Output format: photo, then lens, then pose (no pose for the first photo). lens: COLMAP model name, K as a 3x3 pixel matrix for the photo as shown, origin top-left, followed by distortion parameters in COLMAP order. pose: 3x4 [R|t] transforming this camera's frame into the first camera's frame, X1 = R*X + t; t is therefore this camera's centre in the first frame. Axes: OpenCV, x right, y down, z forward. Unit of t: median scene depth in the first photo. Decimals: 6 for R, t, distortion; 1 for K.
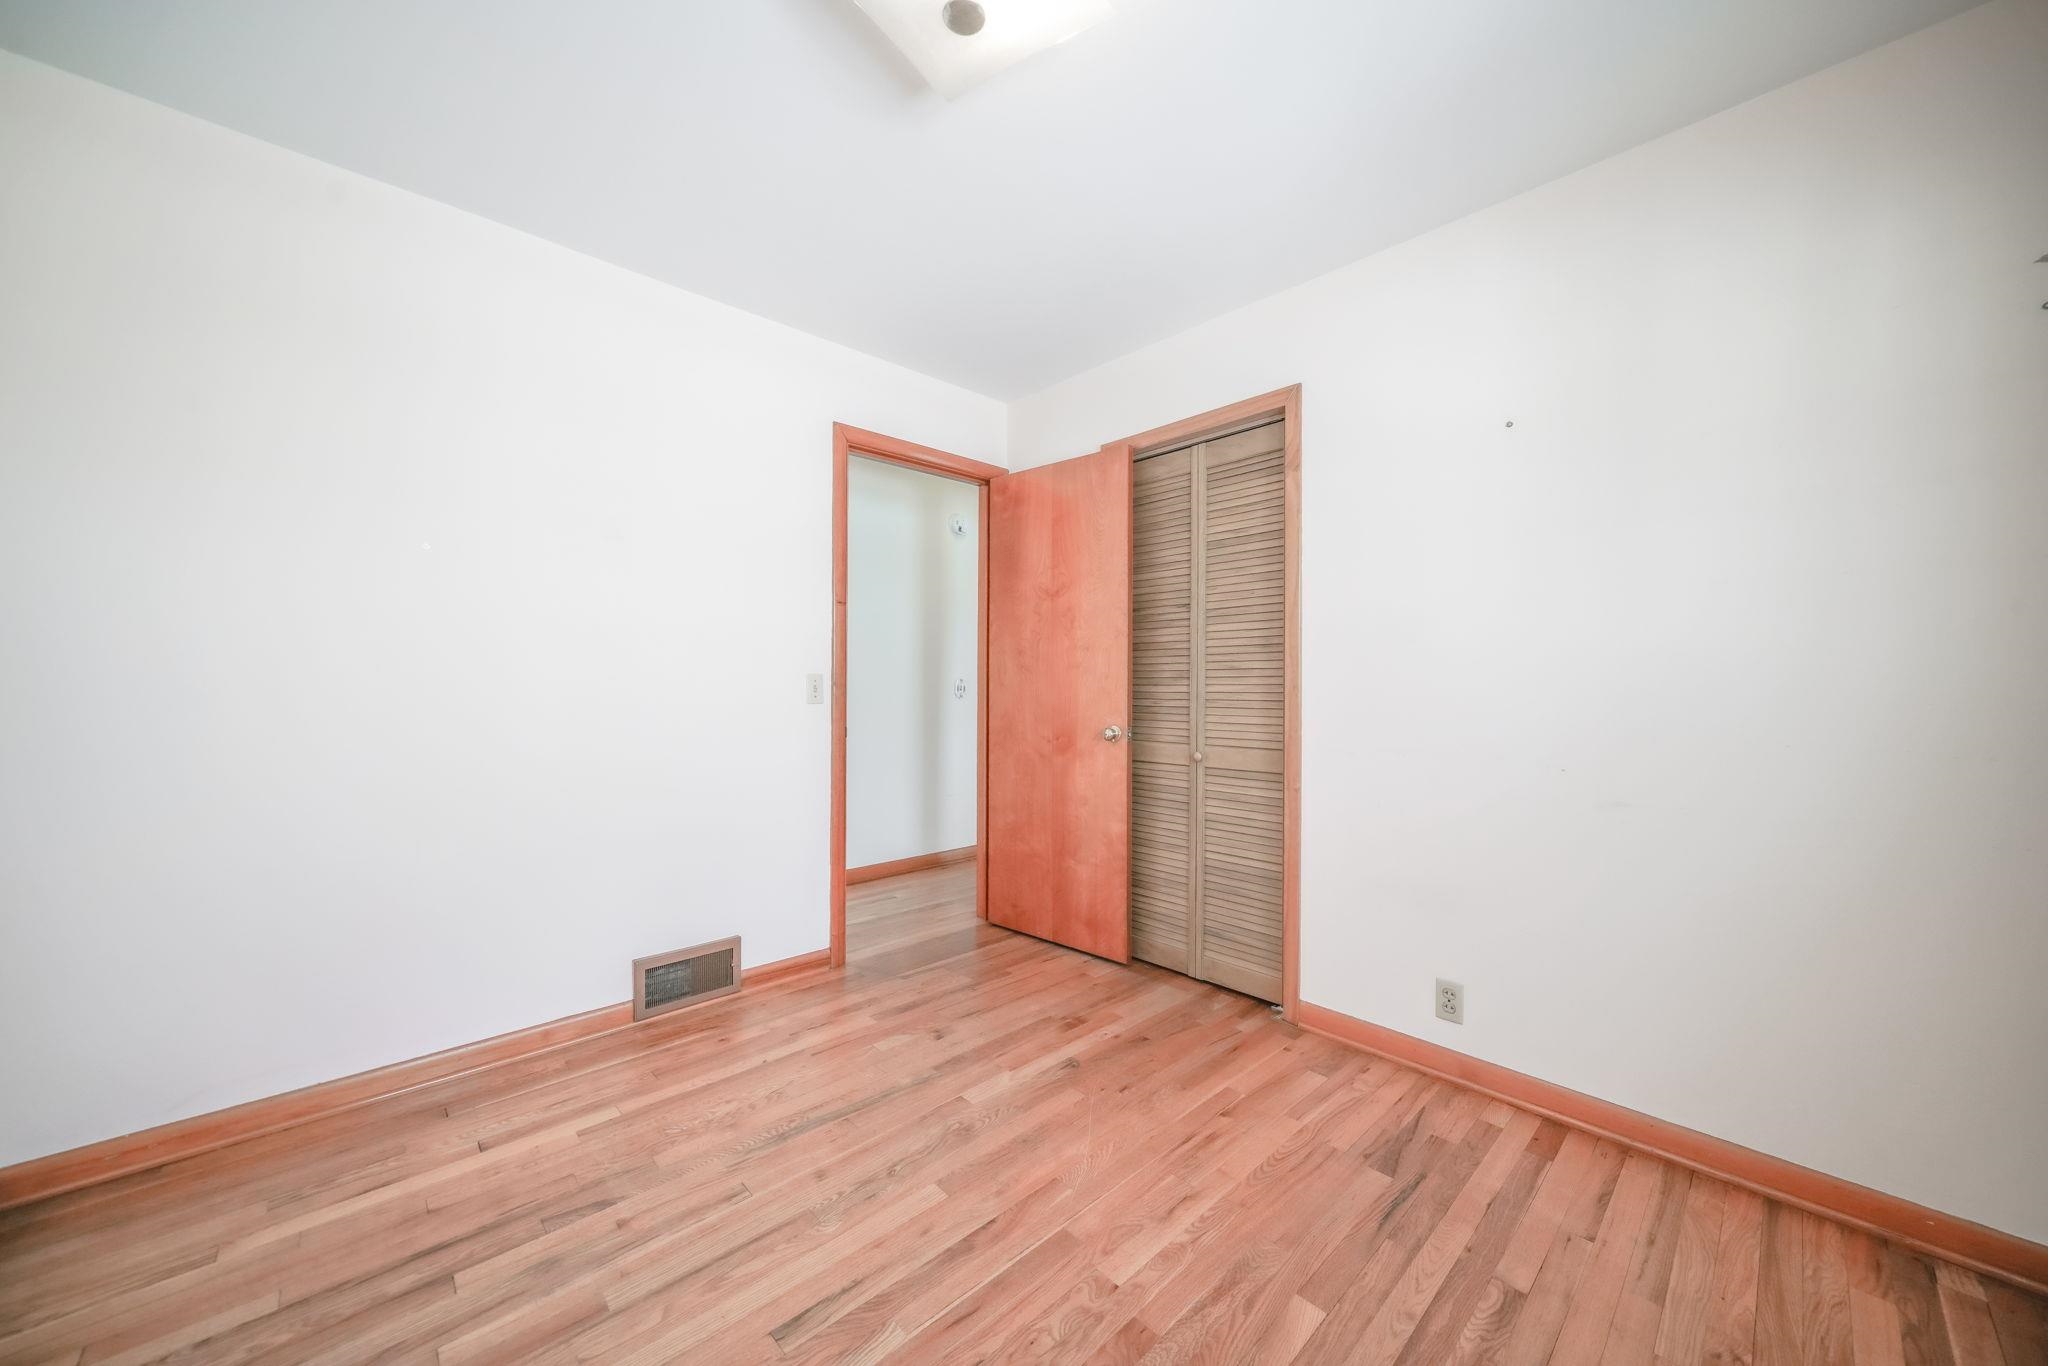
lens RADIAL K [[695.5, 0, 1031.1], [0, 695.5, 683.8], [0, 0, 1]] dist [-0.008452, 0.000029]
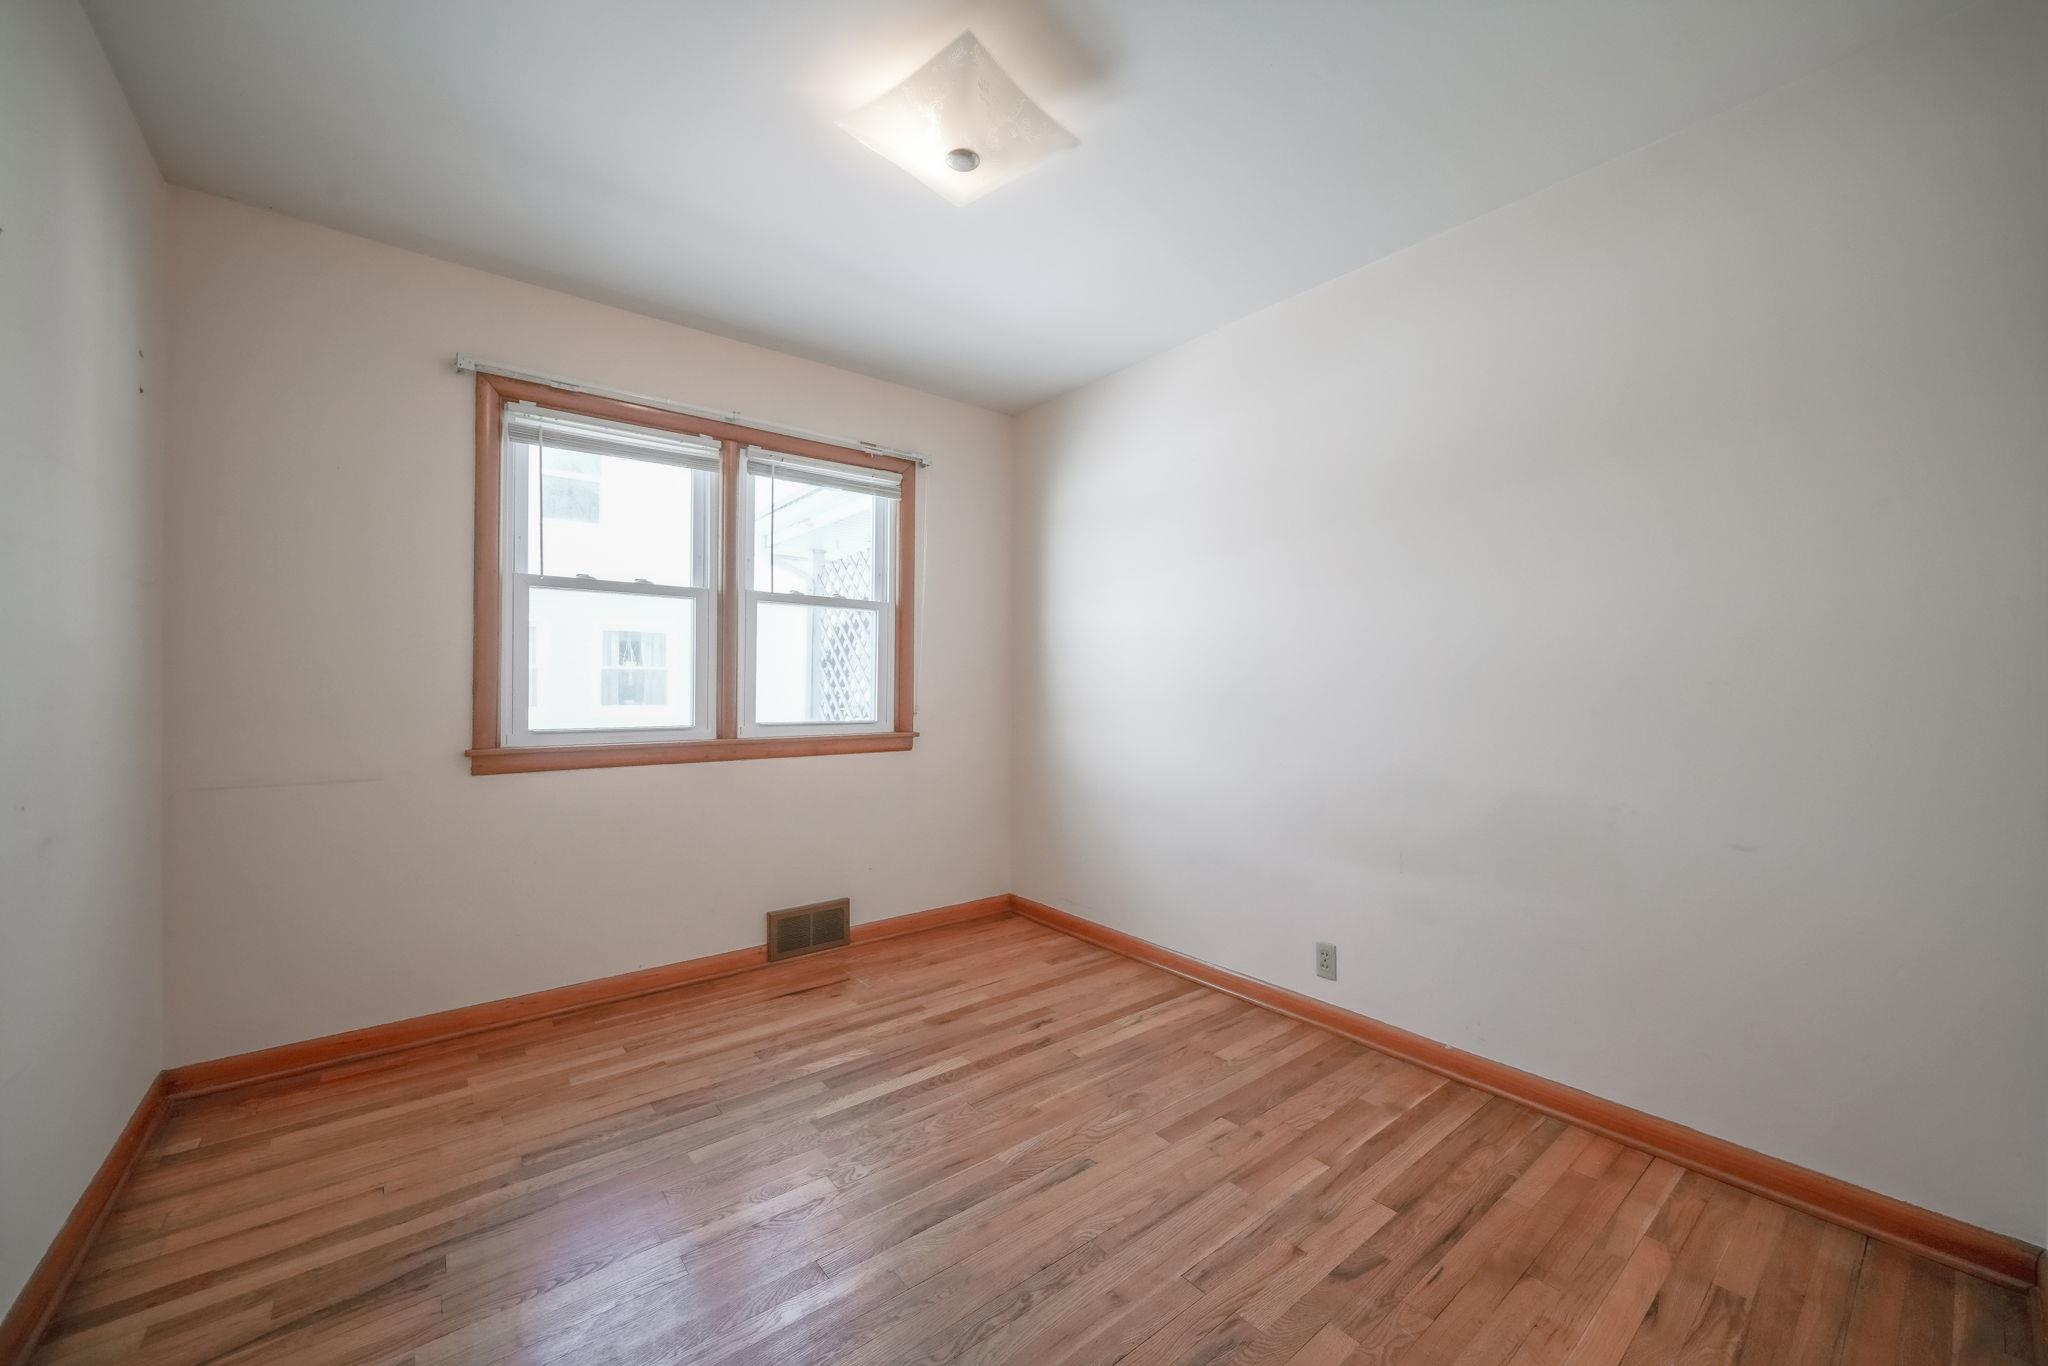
lens RADIAL K [[695.5, 0, 1031.1], [0, 695.5, 683.8], [0, 0, 1]] dist [-0.008452, 0.000029]
pose [[-0.996940, -0.011613, 0.077307, -0.299575], [-0.011496, 0.999932, 0.001969, -0.007377], [-0.077325, 0.001074, -0.997005, 2.065568]]
